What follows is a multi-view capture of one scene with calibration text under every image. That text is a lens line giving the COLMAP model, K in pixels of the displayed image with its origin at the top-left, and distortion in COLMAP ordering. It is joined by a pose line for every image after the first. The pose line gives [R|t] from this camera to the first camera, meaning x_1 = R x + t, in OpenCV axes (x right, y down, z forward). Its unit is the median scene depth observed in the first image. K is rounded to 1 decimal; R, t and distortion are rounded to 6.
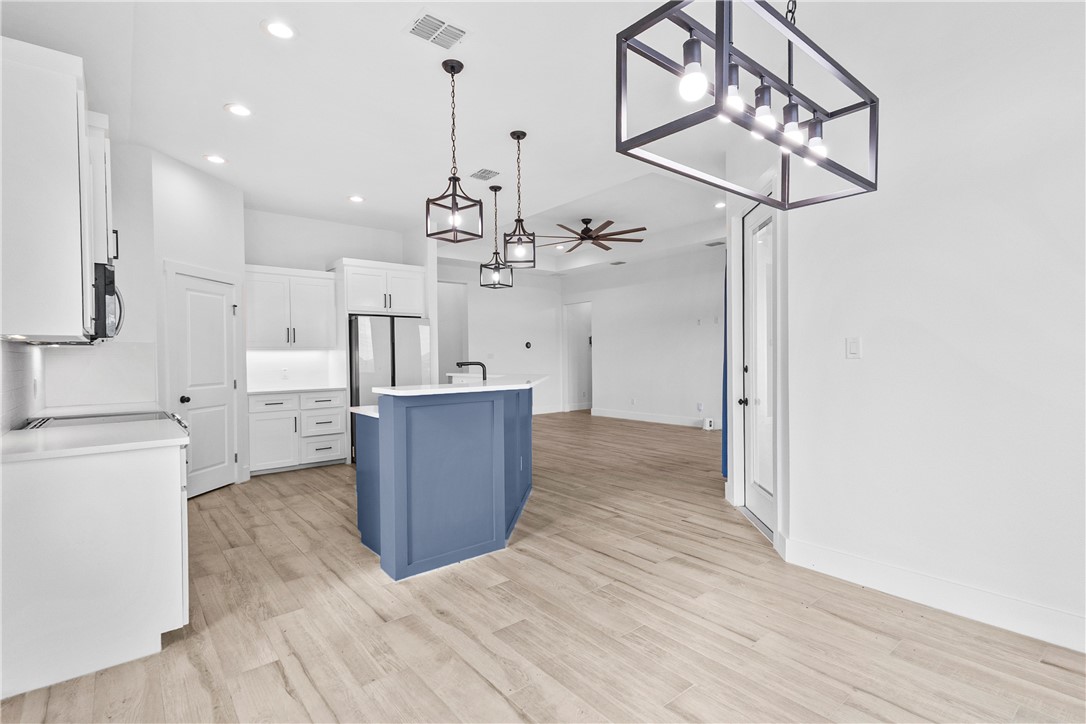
lens RADIAL K [[522.9, 0, 560.6], [0, 522.9, 361.7], [0, 0, 1]] dist [0.014527, -0.000062]
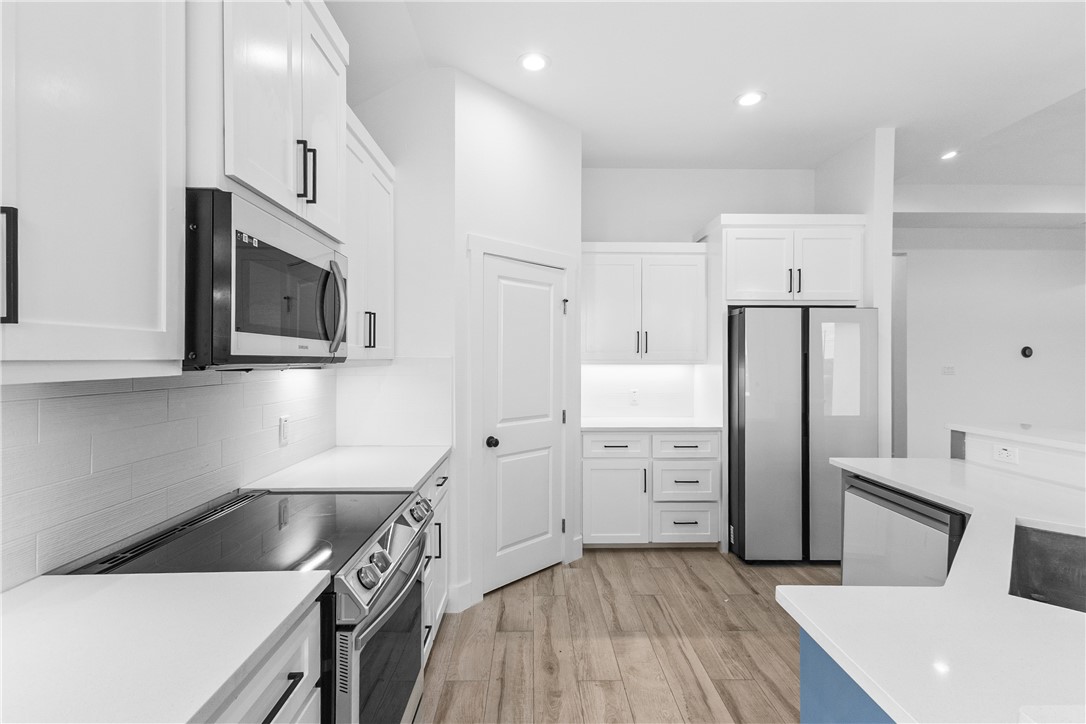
lens RADIAL K [[512.9, 0, 539.2], [0, 512.9, 360.1], [0, 0, 1]] dist [0.015739, 0.000032]
pose [[0.766928, 0.015191, -0.641554, -0.200706], [-0.017762, 0.999839, 0.002441, -0.027755], [0.641488, 0.009523, 0.767074, 0.428549]]
